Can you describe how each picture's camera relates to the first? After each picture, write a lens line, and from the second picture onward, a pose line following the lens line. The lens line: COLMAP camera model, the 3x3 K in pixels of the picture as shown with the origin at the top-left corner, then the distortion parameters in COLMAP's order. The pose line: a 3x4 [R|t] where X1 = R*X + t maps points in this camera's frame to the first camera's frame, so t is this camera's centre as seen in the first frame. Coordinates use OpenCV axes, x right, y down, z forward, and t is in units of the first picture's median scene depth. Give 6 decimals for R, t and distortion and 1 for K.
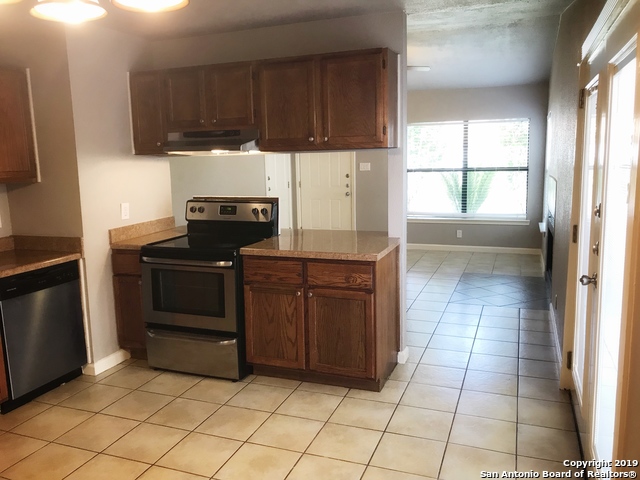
lens RADIAL K [[526.8, 0, 317.0], [0, 526.8, 243.1], [0, 0, 1]] dist [0.098203, -0.134290]
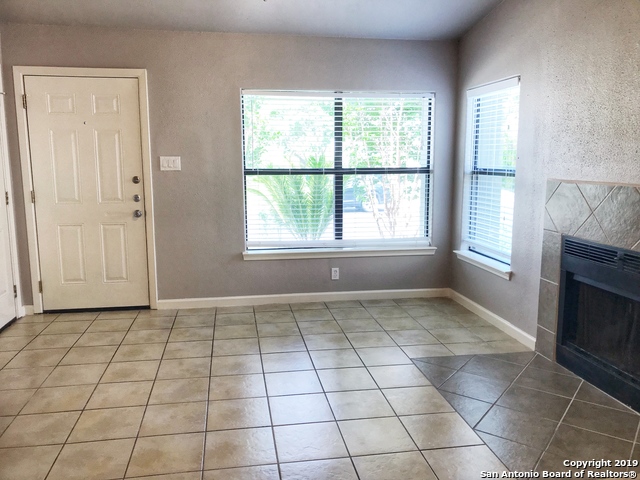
lens RADIAL K [[526.8, 0, 317.0], [0, 526.8, 243.1], [0, 0, 1]] dist [0.098203, -0.134290]
pose [[0.860965, -0.060798, 0.505017, -0.119371], [0.063234, 0.997923, 0.012336, -0.120156], [-0.504718, 0.021313, 0.863021, 0.911339]]
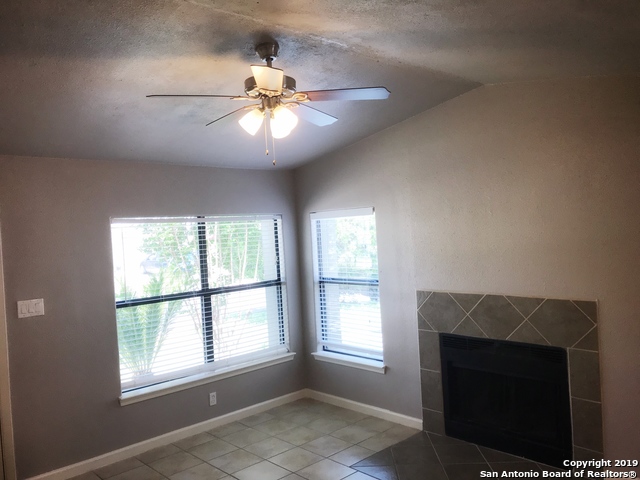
lens RADIAL K [[527.1, 0, 320.0], [0, 527.1, 240.0], [0, 0, 1]] dist [0.013739, -0.002486]
pose [[0.447793, -0.014489, 0.894020, -0.407264], [0.188226, 0.978990, -0.078412, -0.238459], [-0.874101, 0.203390, 0.441113, 1.138817]]
